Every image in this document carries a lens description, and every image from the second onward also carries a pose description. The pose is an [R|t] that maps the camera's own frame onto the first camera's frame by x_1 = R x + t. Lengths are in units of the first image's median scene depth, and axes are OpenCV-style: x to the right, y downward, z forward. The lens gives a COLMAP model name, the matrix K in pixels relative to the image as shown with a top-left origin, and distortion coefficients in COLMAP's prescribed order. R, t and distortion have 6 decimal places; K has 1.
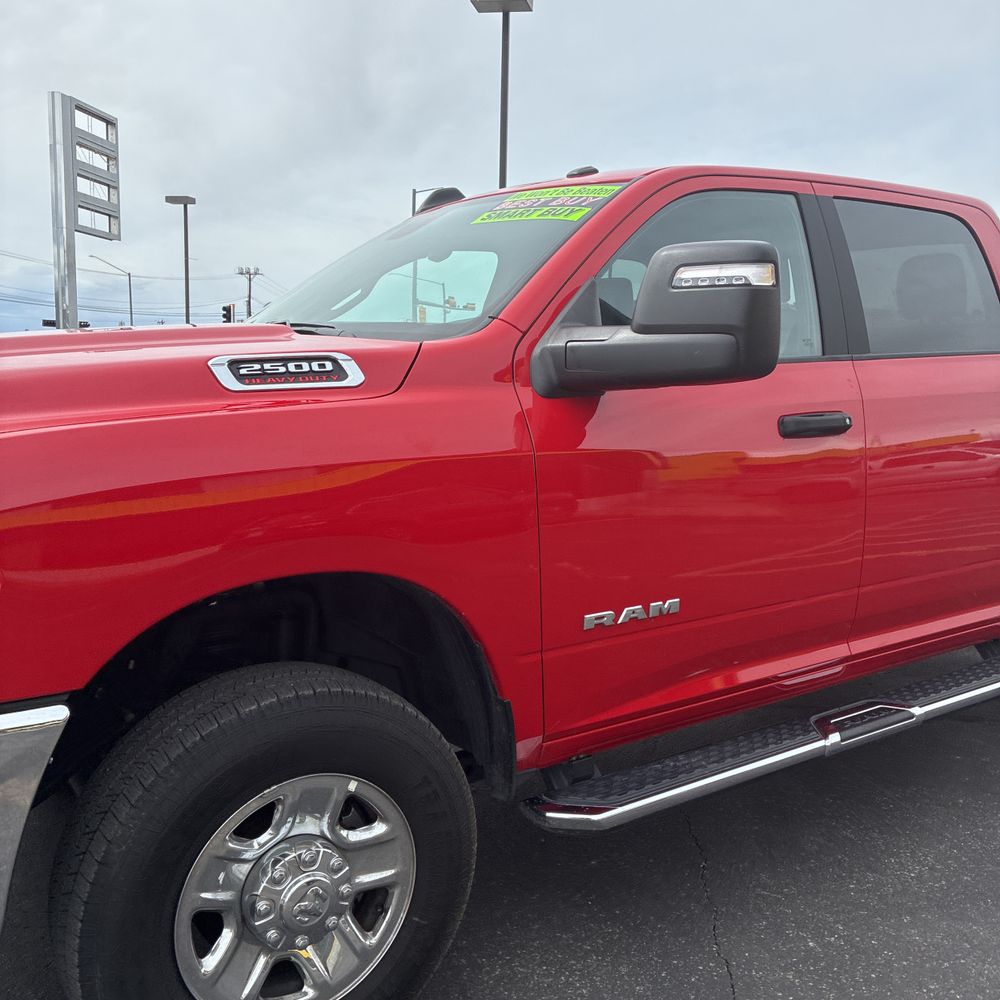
lens RADIAL K [[1026.5, 0, 511.1], [0, 1026.5, 507.7], [0, 0, 1]] dist [0.030488, -0.020557]
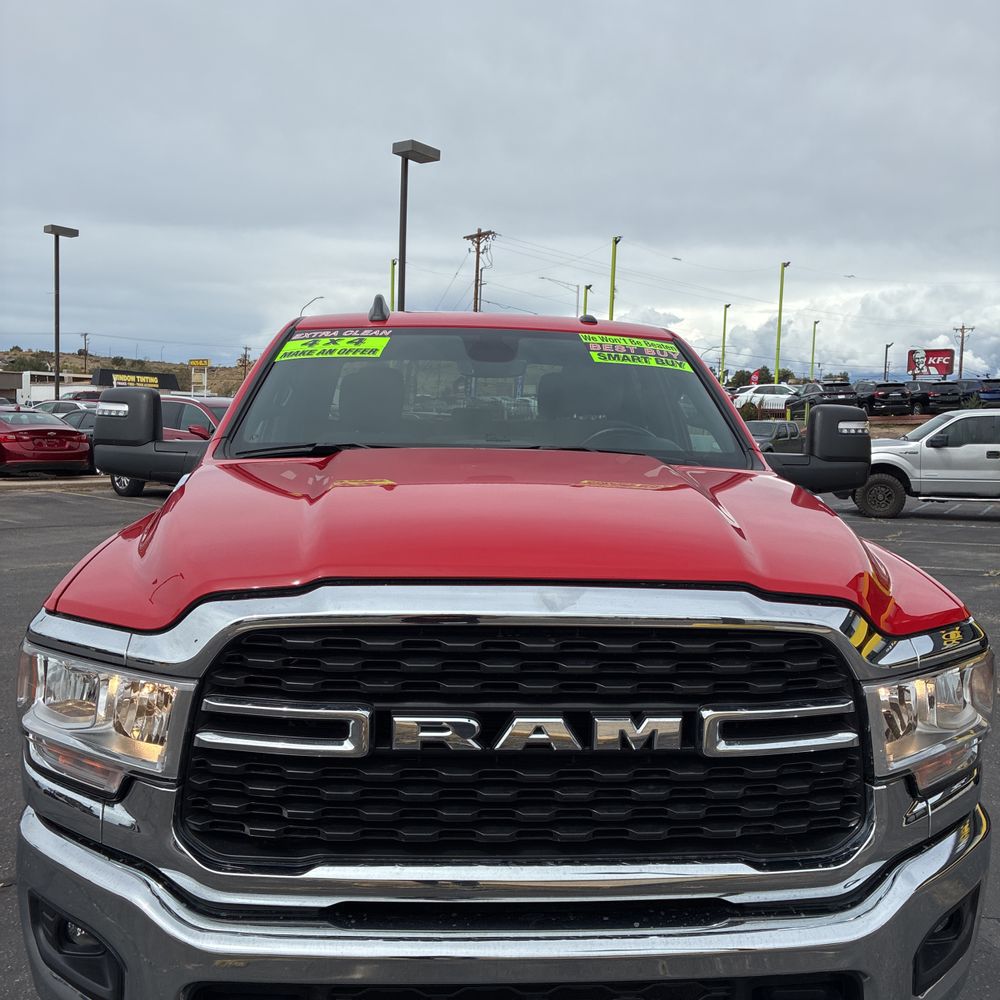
lens RADIAL K [[1020.8, 0, 515.7], [0, 1020.8, 502.7], [0, 0, 1]] dist [0.032952, 0.006304]
pose [[0.506967, -0.072703, 0.858894, -0.174477], [0.092485, 0.995272, 0.029657, -0.022862], [-0.856990, 0.064400, 0.511294, 0.069405]]
